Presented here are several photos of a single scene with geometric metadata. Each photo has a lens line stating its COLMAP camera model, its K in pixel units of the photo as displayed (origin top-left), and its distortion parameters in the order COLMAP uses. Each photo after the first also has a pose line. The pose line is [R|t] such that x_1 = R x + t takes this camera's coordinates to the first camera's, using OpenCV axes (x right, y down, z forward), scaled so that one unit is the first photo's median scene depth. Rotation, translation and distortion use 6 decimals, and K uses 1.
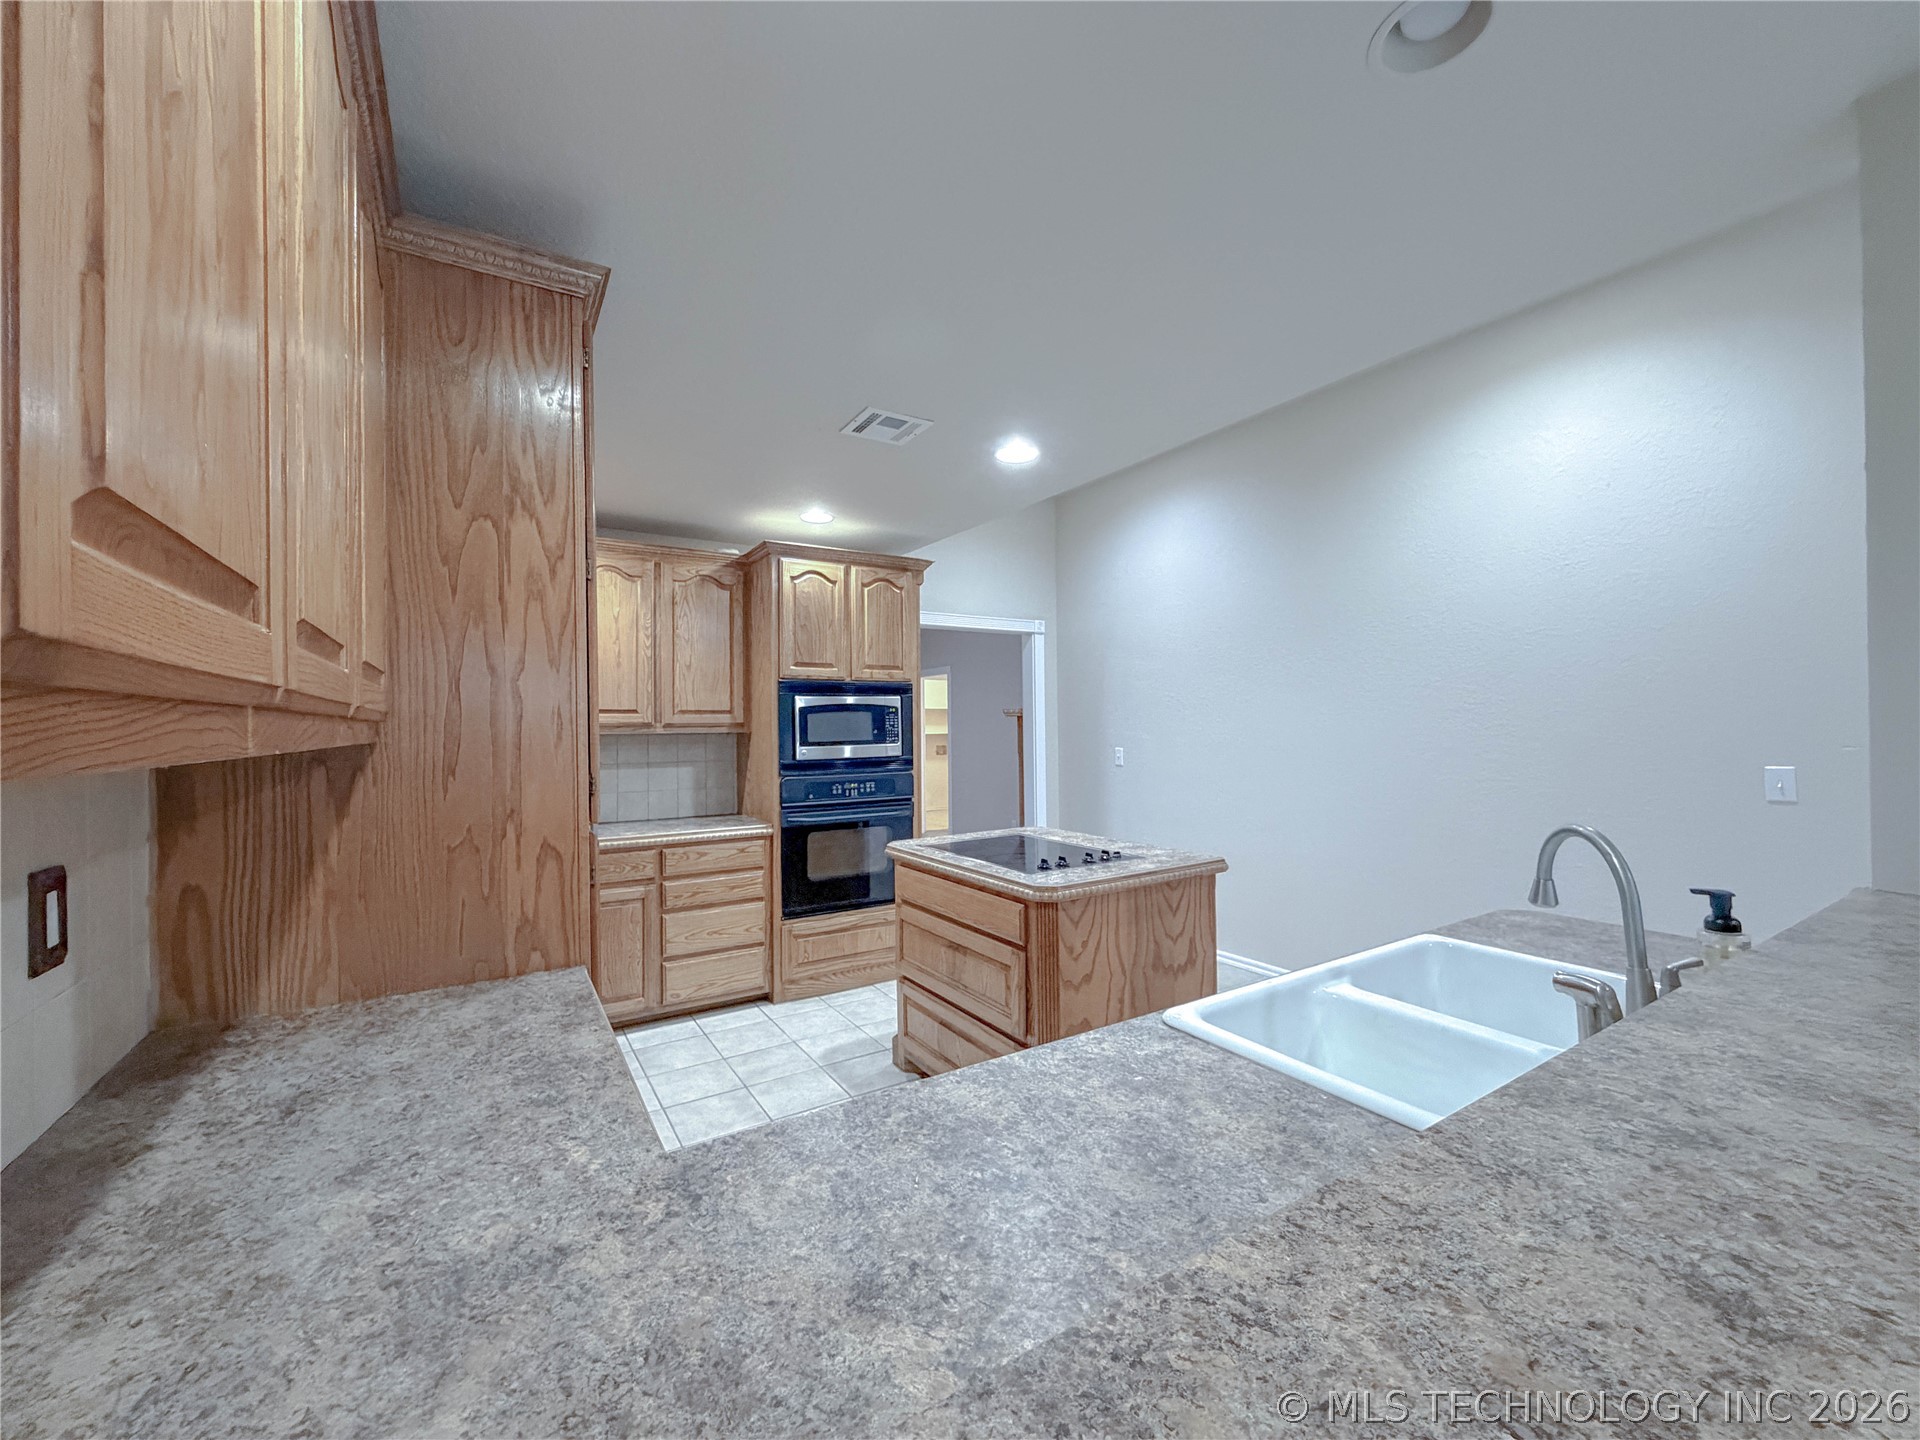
lens RADIAL K [[767.6, 0, 949.9], [0, 767.6, 718.4], [0, 0, 1]] dist [-0.000105, -0.000426]
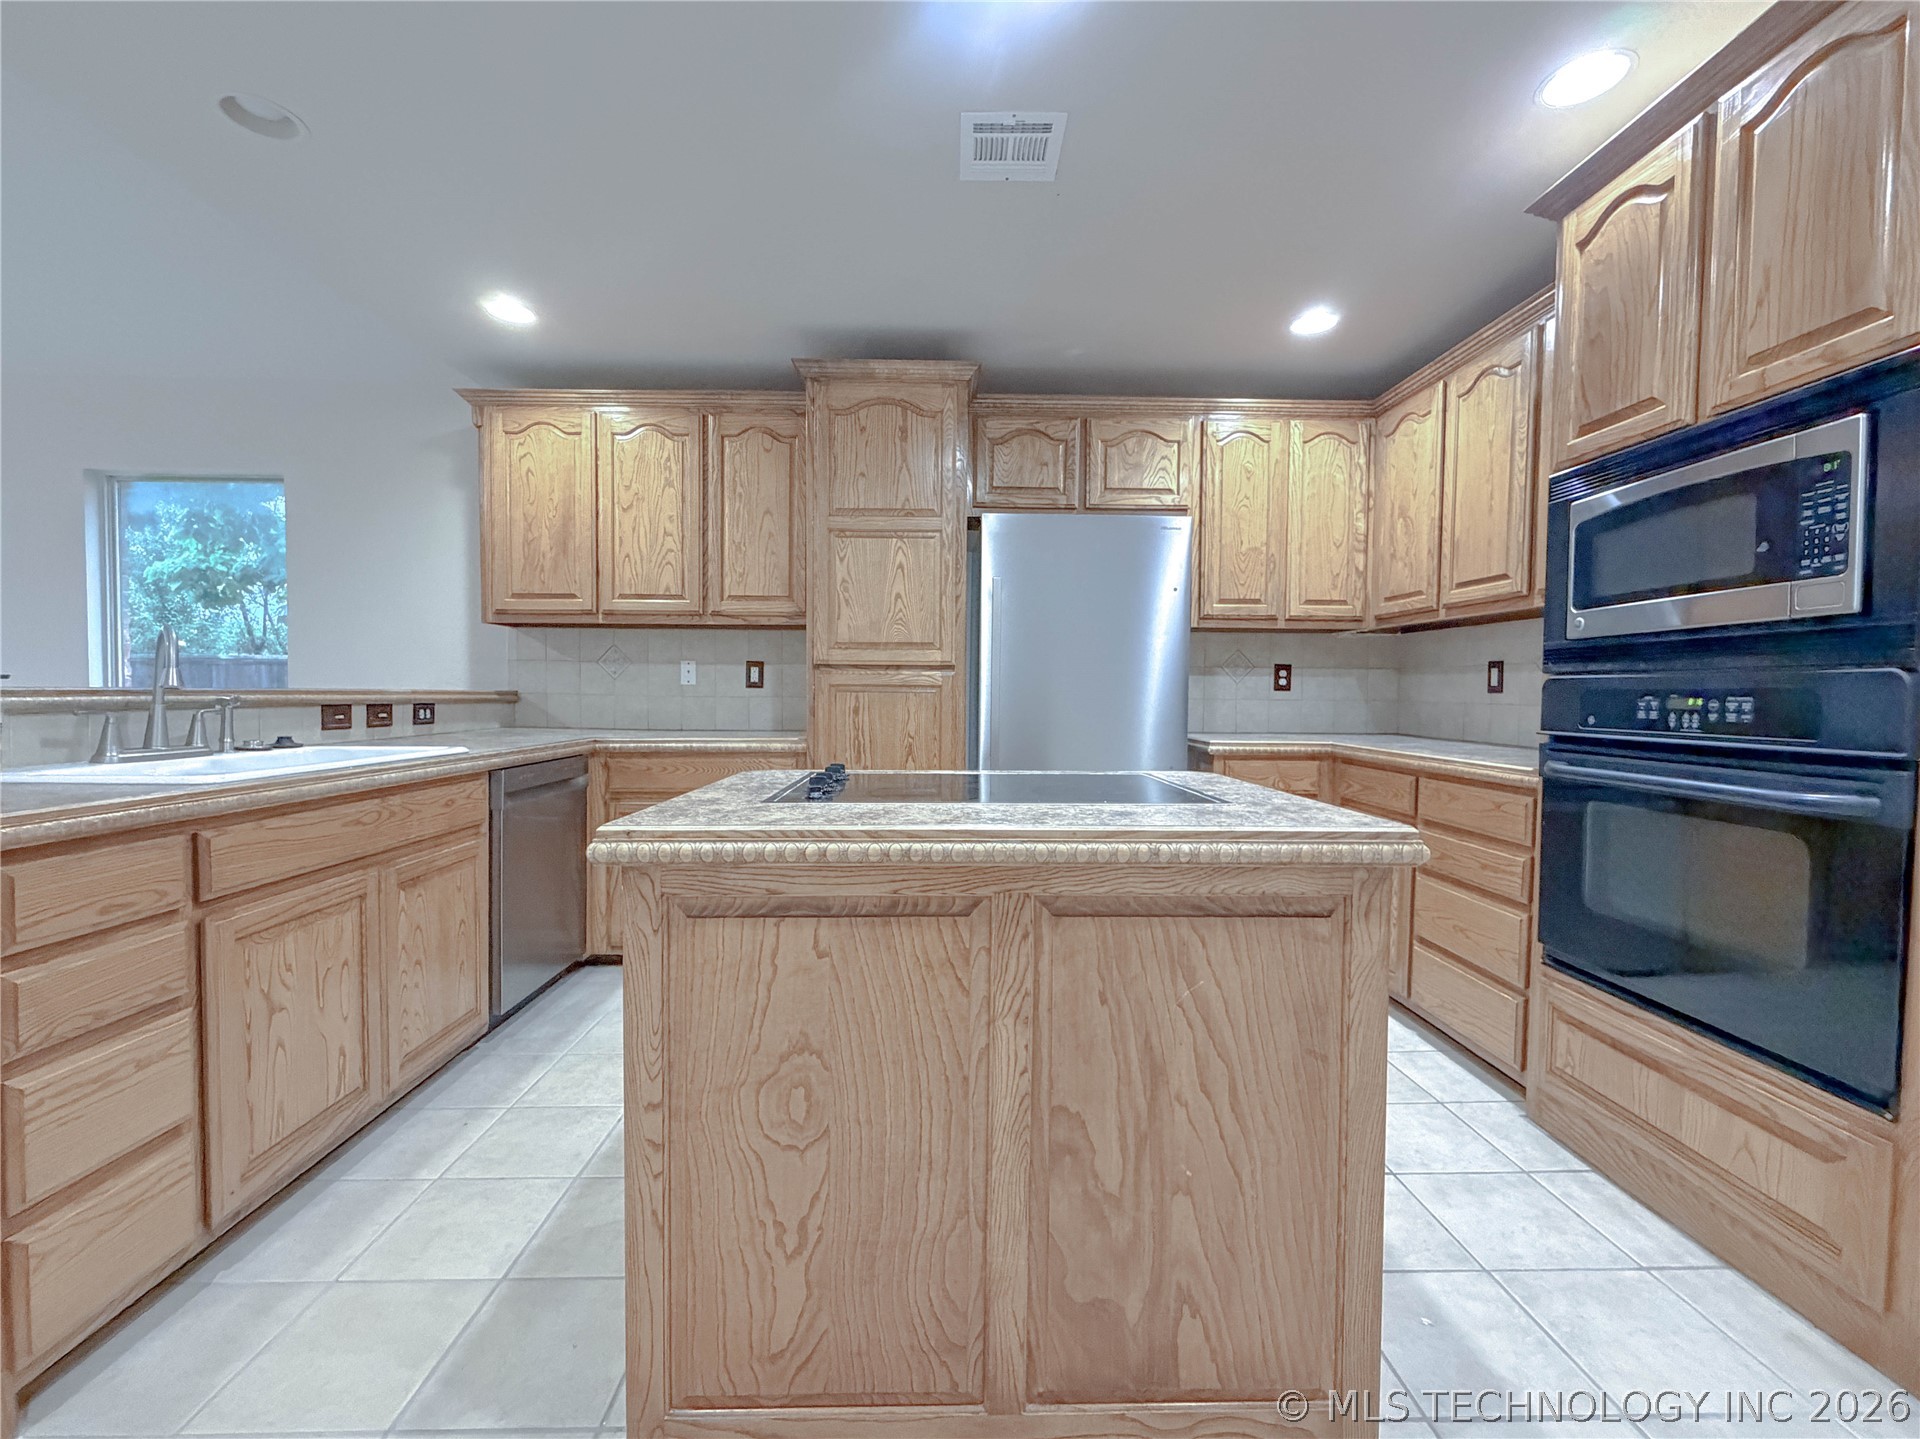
lens RADIAL K [[801.1, 0, 950.6], [0, 801.1, 719.3], [0, 0, 1]] dist [-0.002046, -0.000725]
pose [[-0.514279, 0.036011, -0.856867, 0.412056], [0.007108, 0.999263, 0.037729, 0.081467], [0.857594, 0.013312, -0.514155, 0.923322]]
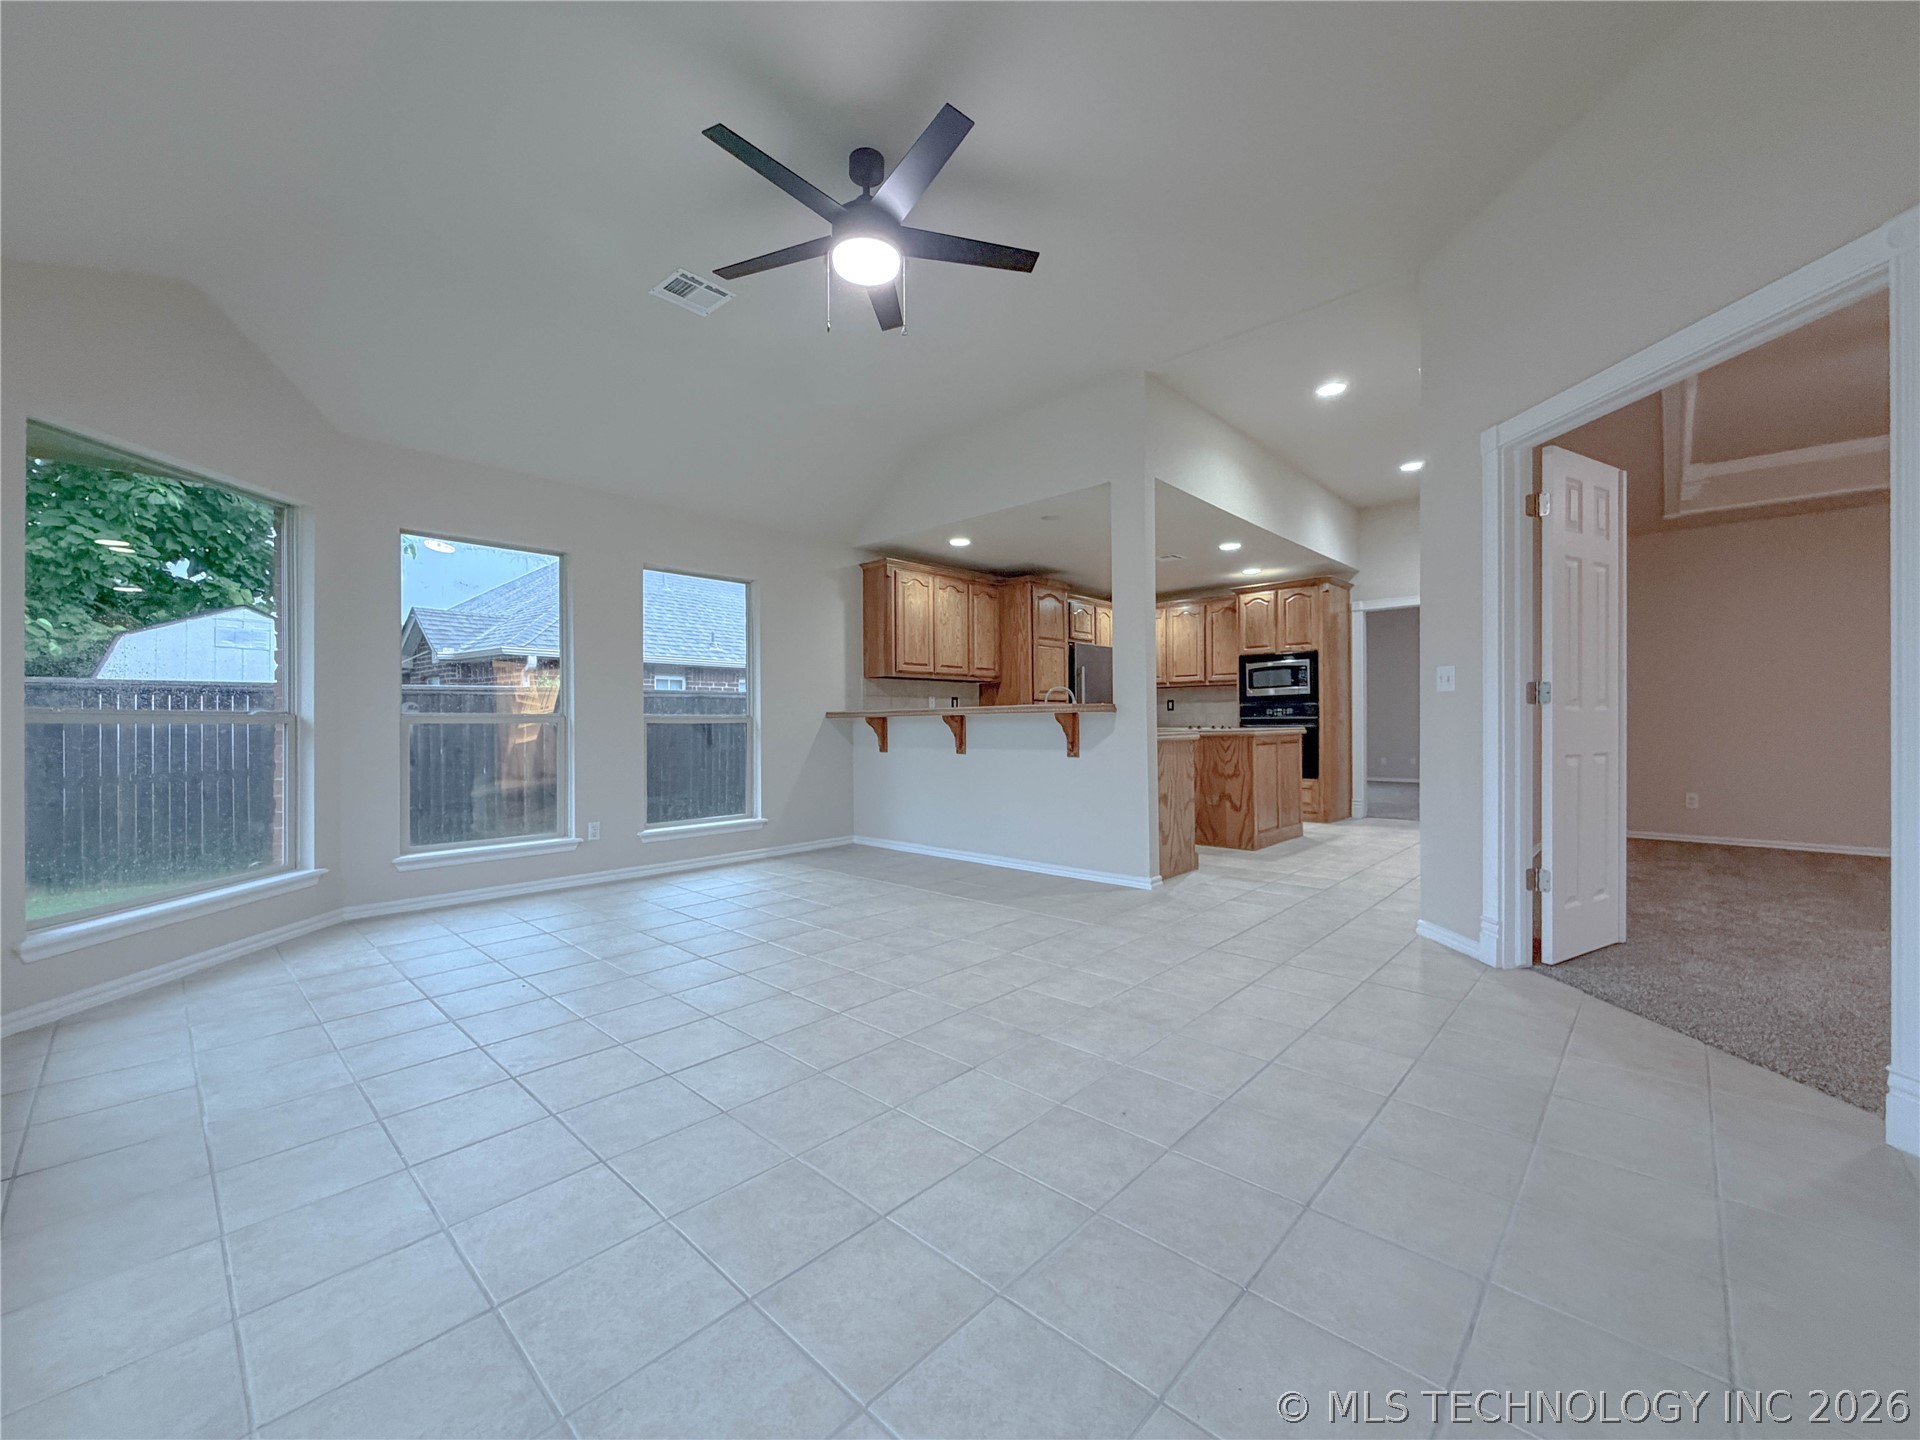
lens RADIAL K [[767.6, 0, 954.8], [0, 767.6, 718.7], [0, 0, 1]] dist [-0.000105, -0.000426]
pose [[0.252488, 0.003207, -0.967595, 1.515109], [0.016115, 0.999842, 0.007519, 0.085265], [0.967466, -0.017492, 0.252397, -0.226638]]
